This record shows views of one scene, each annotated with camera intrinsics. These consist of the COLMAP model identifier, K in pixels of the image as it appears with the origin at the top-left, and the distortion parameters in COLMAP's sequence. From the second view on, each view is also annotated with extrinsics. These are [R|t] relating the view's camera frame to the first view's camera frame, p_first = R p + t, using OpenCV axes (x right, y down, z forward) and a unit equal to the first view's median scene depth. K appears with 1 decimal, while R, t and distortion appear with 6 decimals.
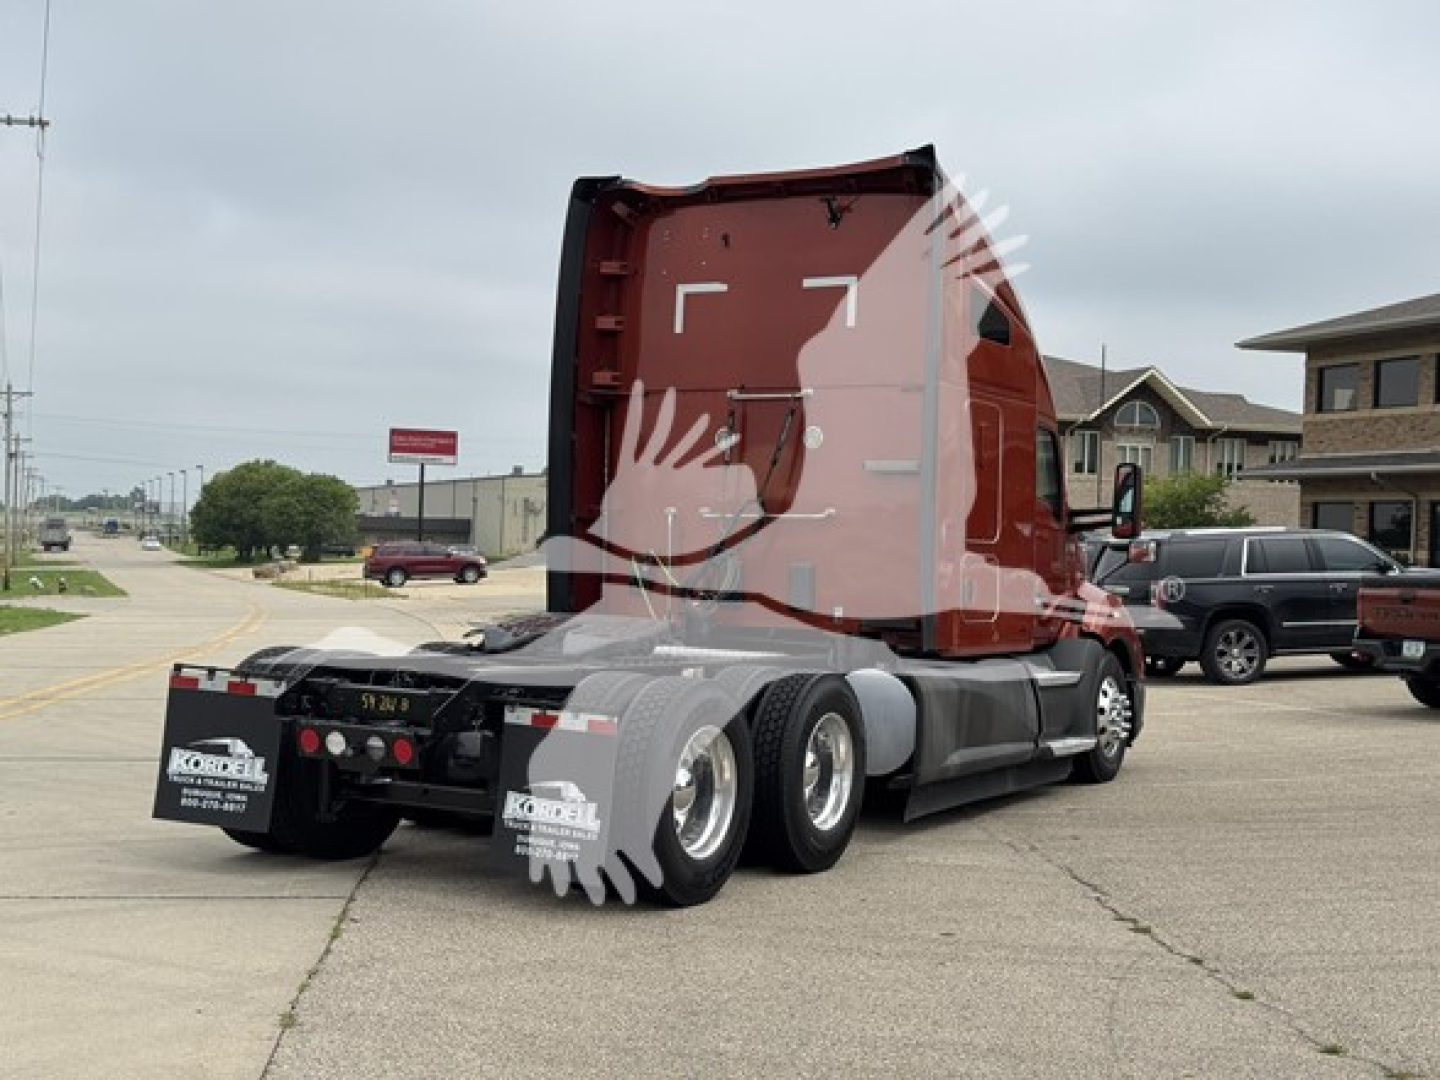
lens RADIAL K [[2005.5, 0, 720.0], [0, 2005.5, 540.0], [0, 0, 1]] dist [0.200456, -0.482199]
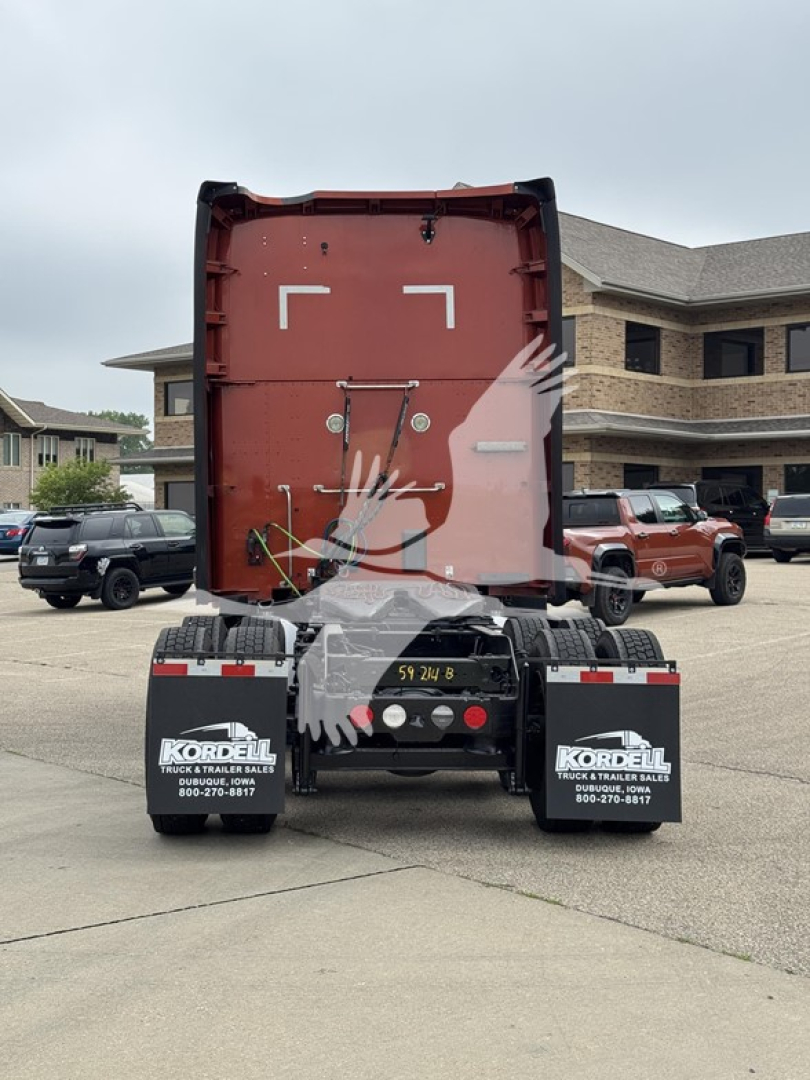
lens RADIAL K [[1504.1, 0, 405.0], [0, 1504.1, 540.0], [0, 0, 1]] dist [0.200456, -0.482199]
pose [[0.853975, -0.037543, 0.518958, -0.541849], [0.028460, 0.999271, 0.025457, -0.006871], [-0.519535, -0.006970, 0.854421, 0.327674]]
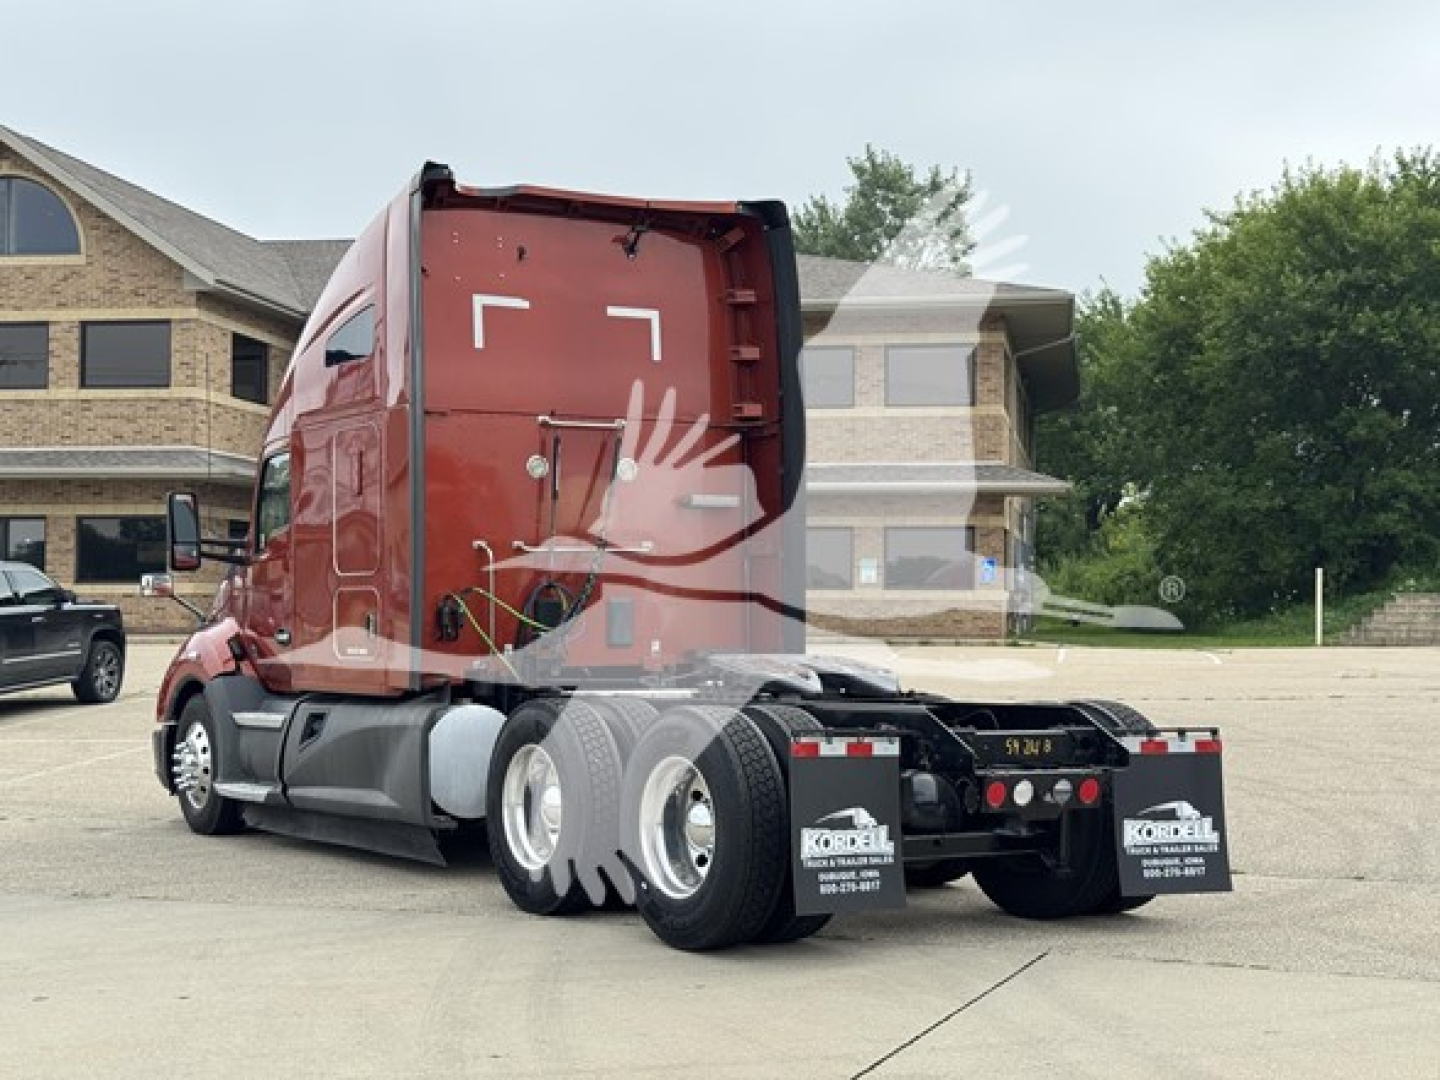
lens RADIAL K [[2005.5, 0, 720.0], [0, 2005.5, 540.0], [0, 0, 1]] dist [0.200456, -0.482199]
pose [[0.487245, -0.000358, 0.873265, -1.019121], [0.012163, 0.999906, -0.006377, -0.012682], [-0.873180, 0.013729, 0.487204, 0.622195]]
